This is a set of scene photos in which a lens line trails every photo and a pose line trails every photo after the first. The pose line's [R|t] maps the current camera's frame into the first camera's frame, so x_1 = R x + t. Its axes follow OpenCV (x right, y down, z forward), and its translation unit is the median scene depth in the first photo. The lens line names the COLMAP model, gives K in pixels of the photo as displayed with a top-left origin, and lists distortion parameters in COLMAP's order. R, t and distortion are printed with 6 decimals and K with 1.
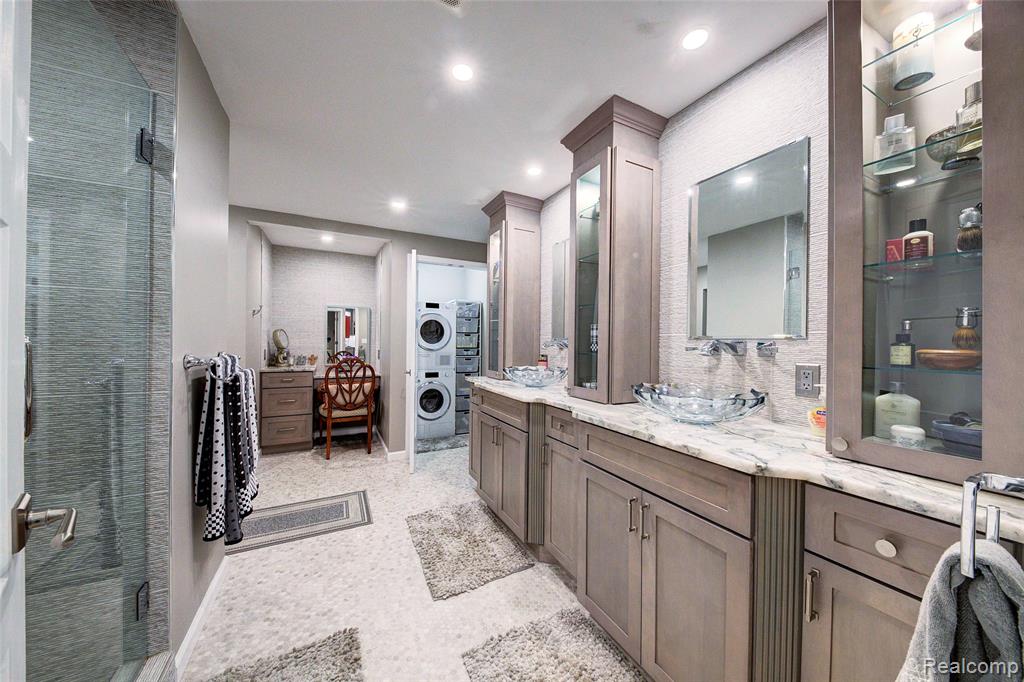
lens RADIAL K [[349.2, 0, 513.7], [0, 349.2, 343.9], [0, 0, 1]] dist [-0.000786, -0.003511]
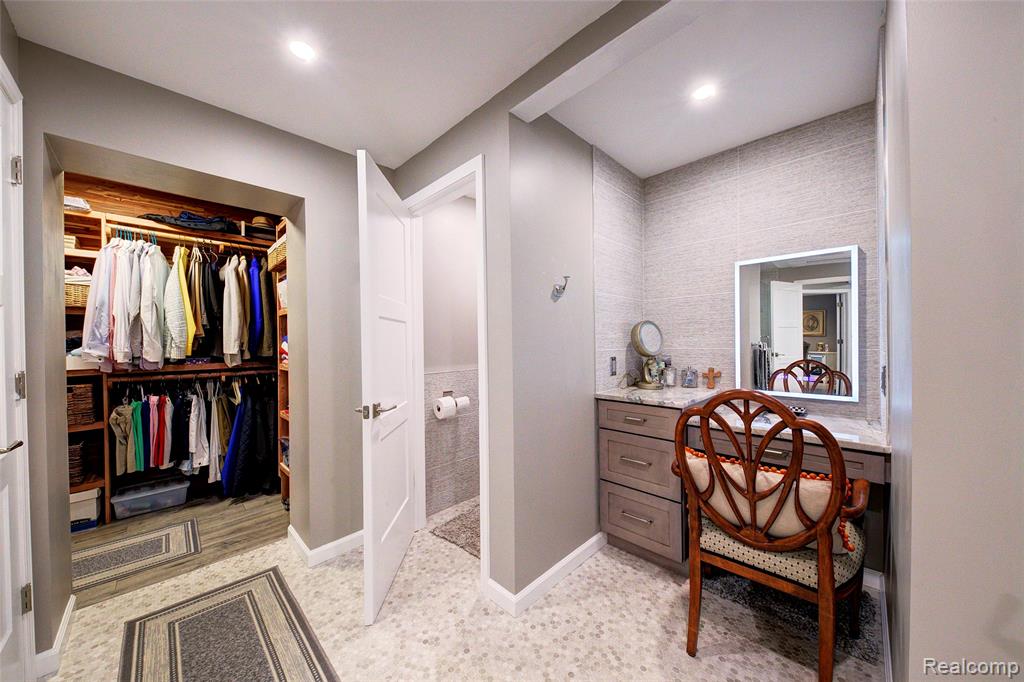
lens RADIAL K [[349.2, 0, 515.0], [0, 349.2, 343.8], [0, 0, 1]] dist [-0.000786, -0.003511]
pose [[0.307048, -0.017280, -0.951537, -0.222161], [0.013598, 0.999813, -0.013768, -0.000475], [0.951597, -0.008712, 0.307226, 0.685501]]
